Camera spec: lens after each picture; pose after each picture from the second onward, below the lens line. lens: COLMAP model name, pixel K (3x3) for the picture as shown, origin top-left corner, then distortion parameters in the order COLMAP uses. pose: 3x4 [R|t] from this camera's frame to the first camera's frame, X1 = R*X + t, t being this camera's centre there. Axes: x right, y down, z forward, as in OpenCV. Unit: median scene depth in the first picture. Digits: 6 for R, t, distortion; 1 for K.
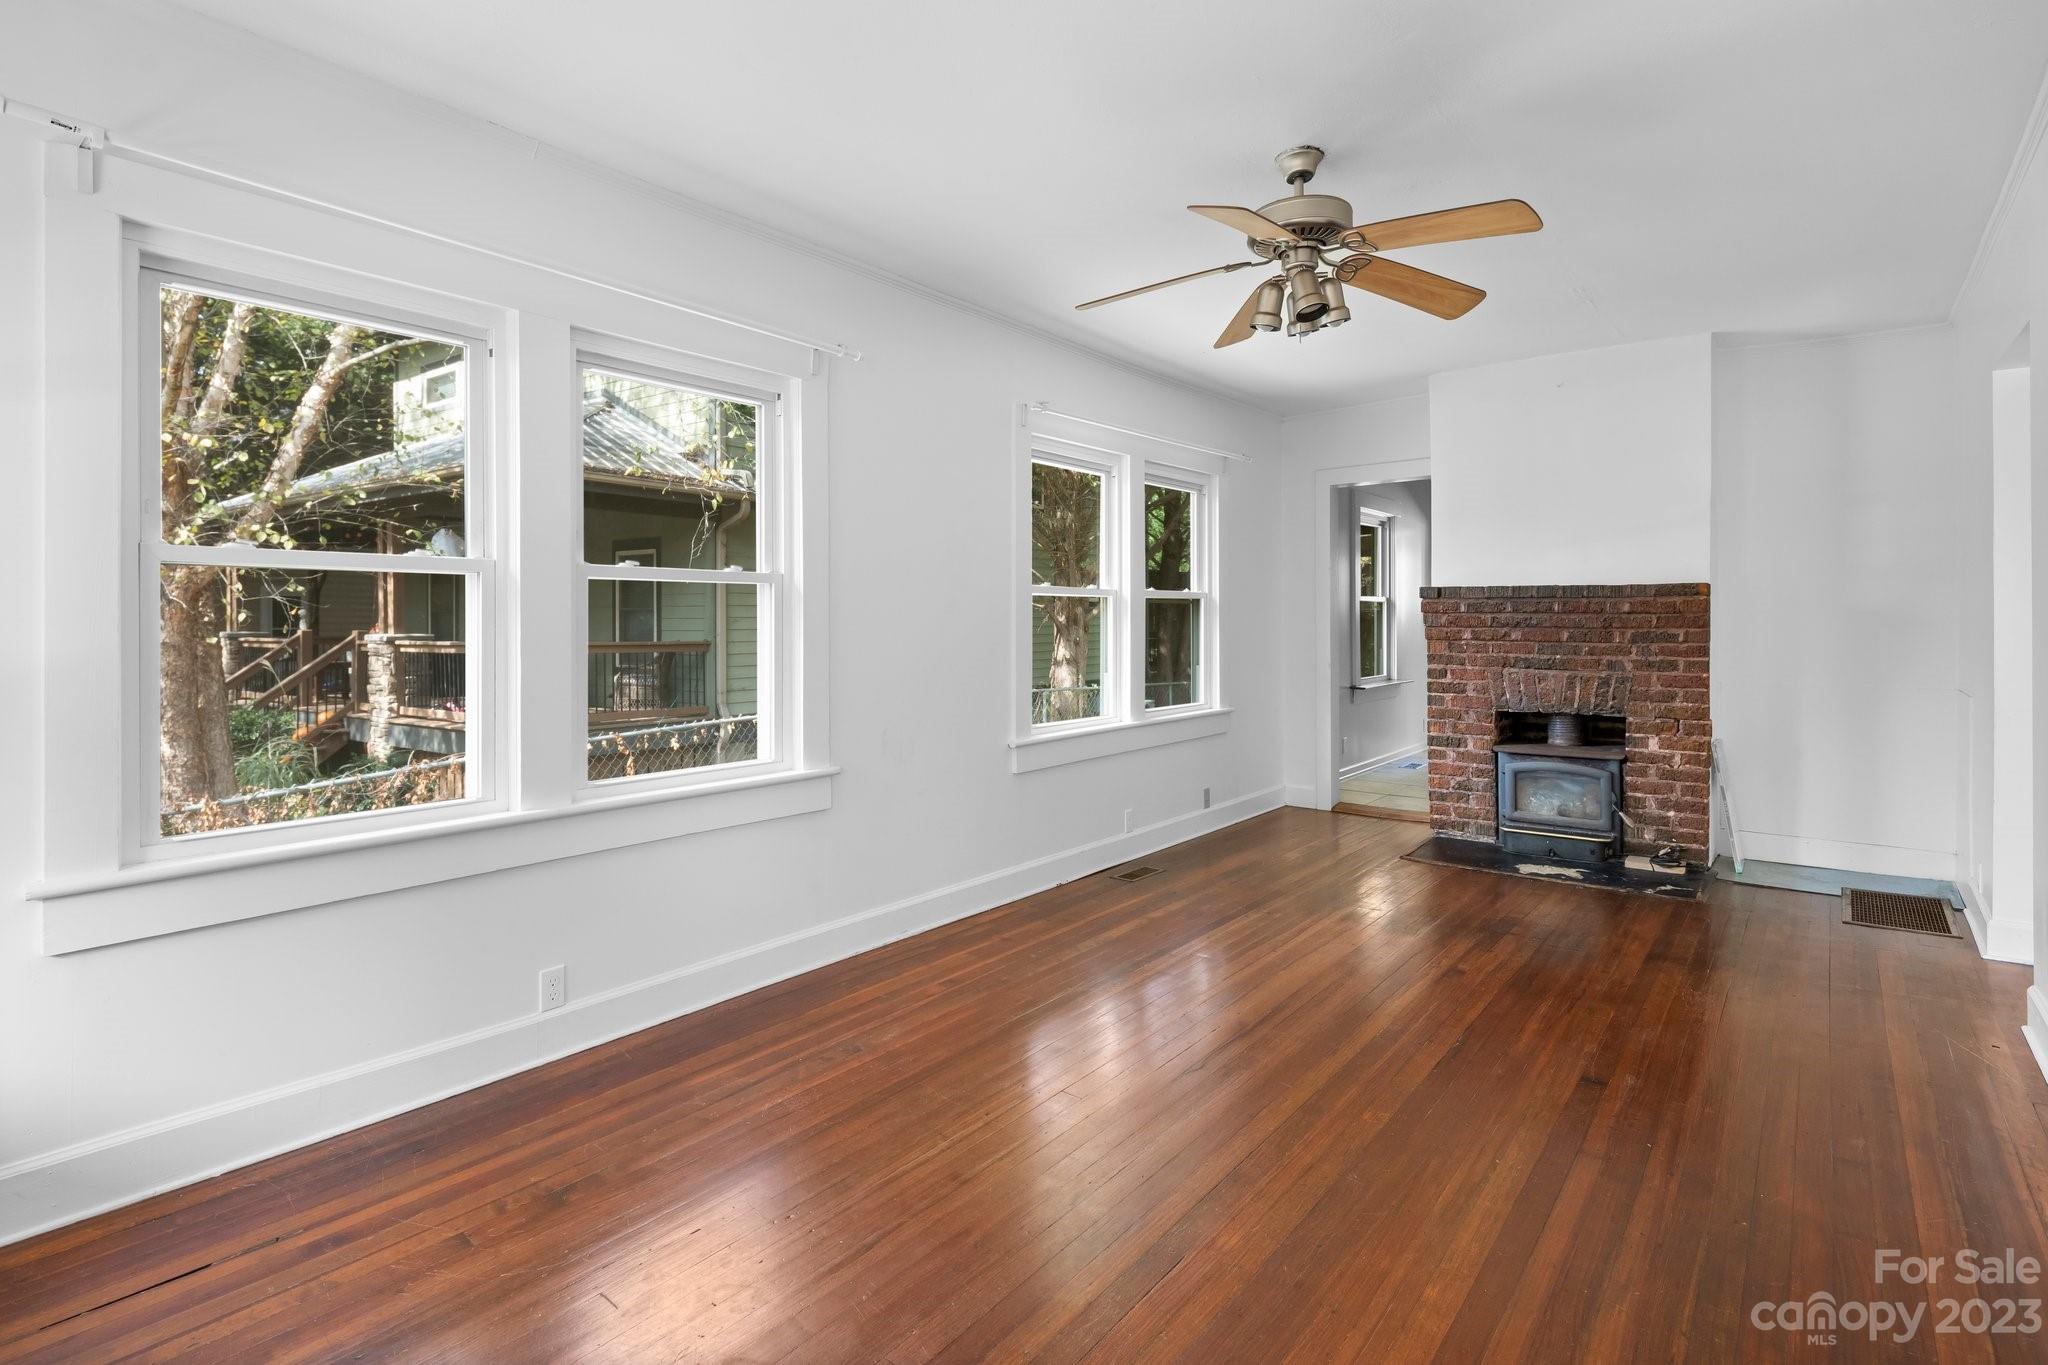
lens RADIAL K [[1000.6, 0, 1033.5], [0, 1000.6, 615.5], [0, 0, 1]] dist [0.001841, 0.000131]
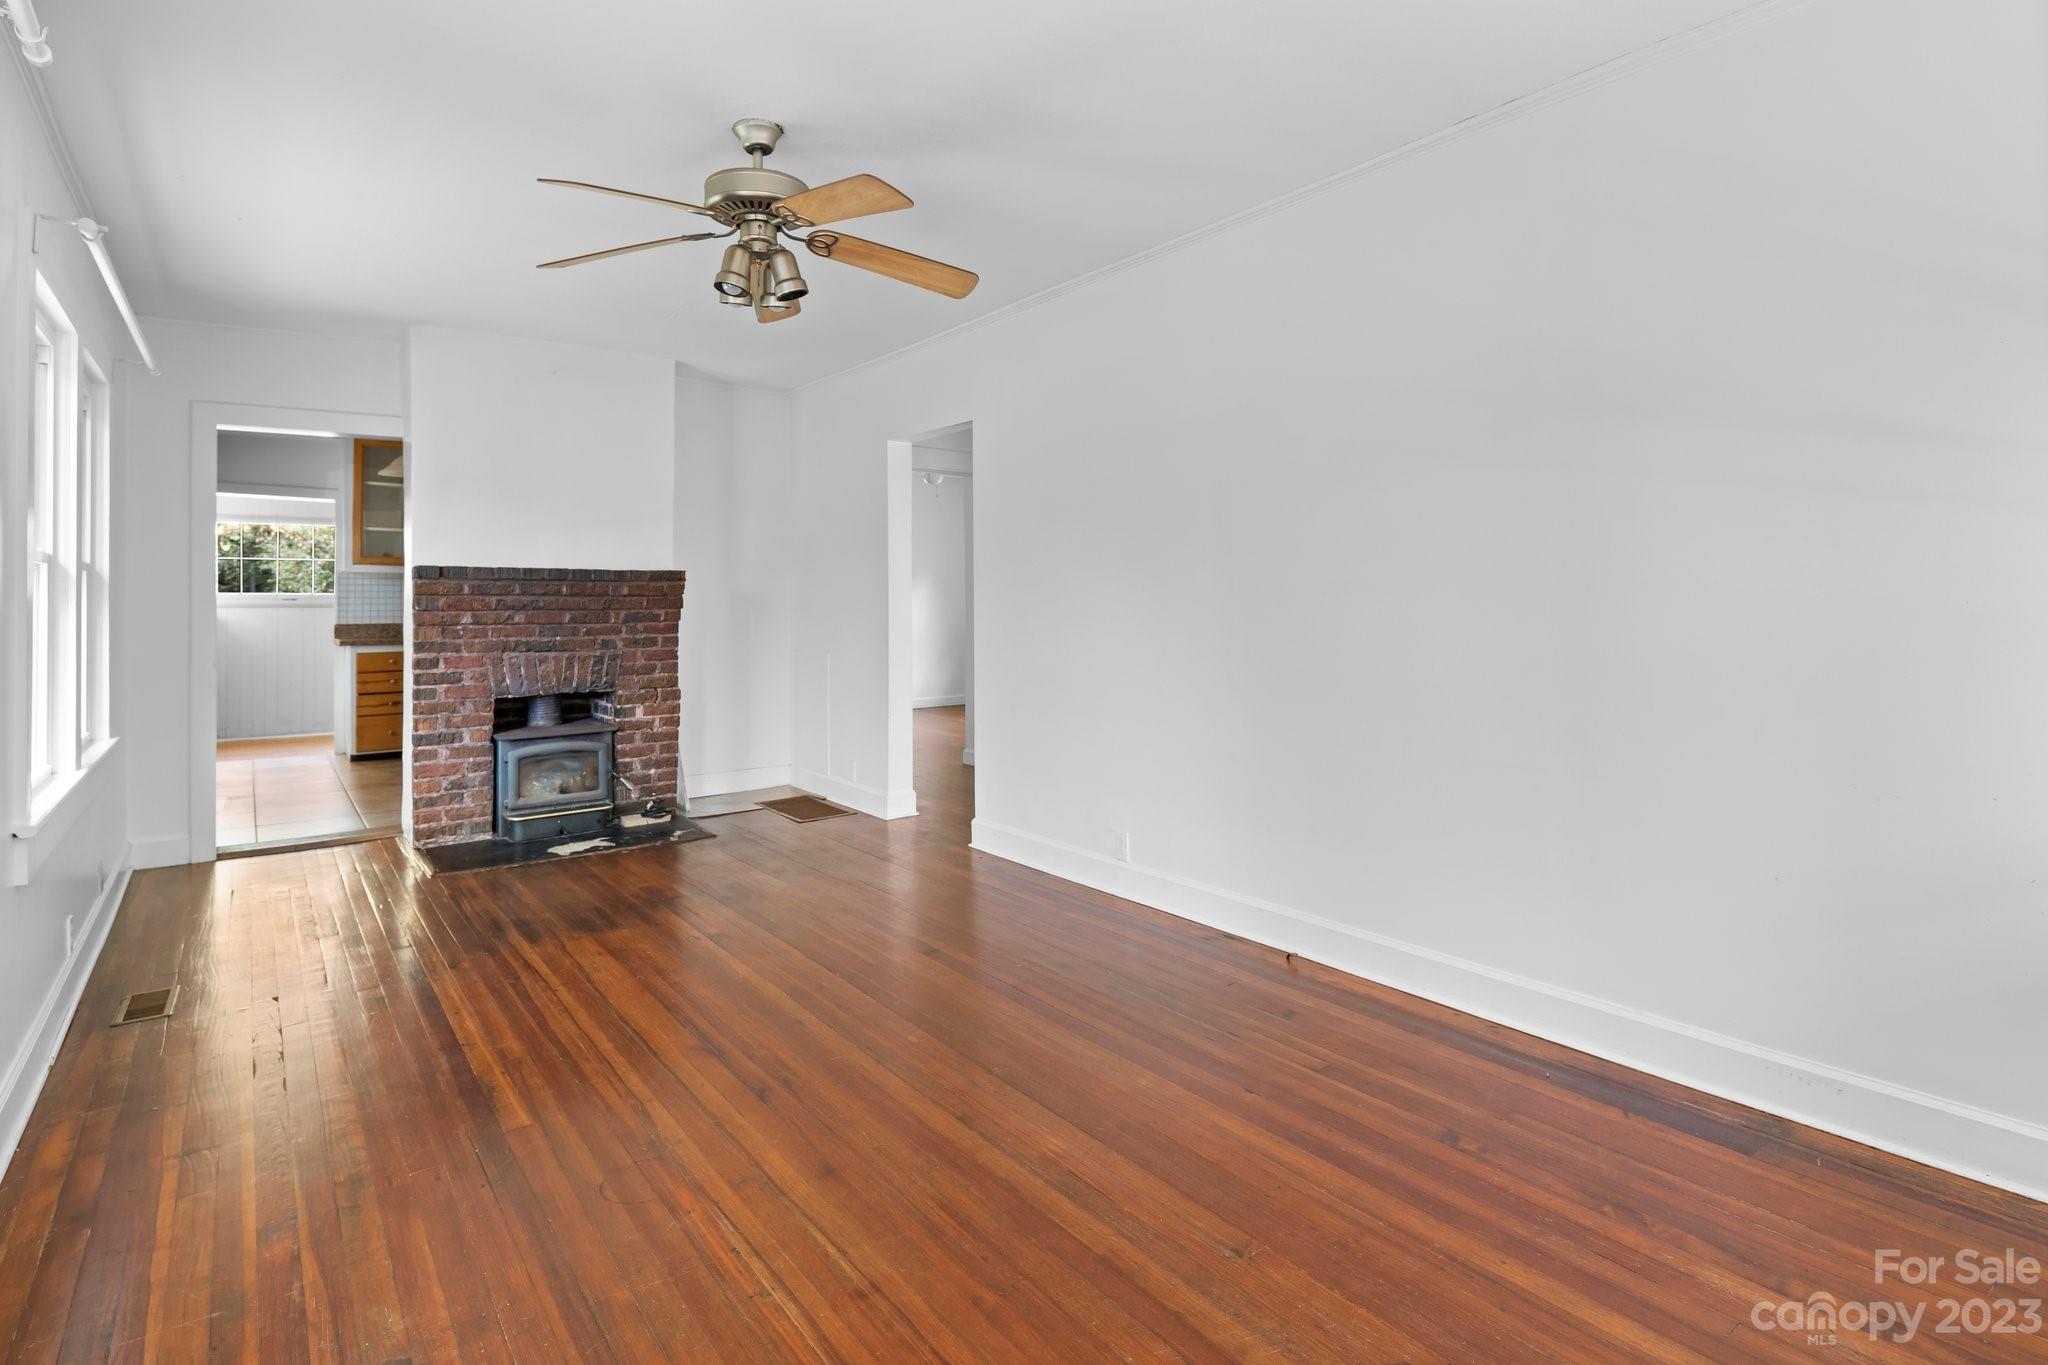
lens RADIAL K [[1003.0, 0, 1021.1], [0, 1003.0, 581.8], [0, 0, 1]] dist [-0.000812, -0.000035]
pose [[0.244429, 0.019599, 0.969469, -0.364750], [0.003402, 0.999772, -0.021069, 0.006702], [-0.969661, 0.008448, 0.244307, 0.300088]]
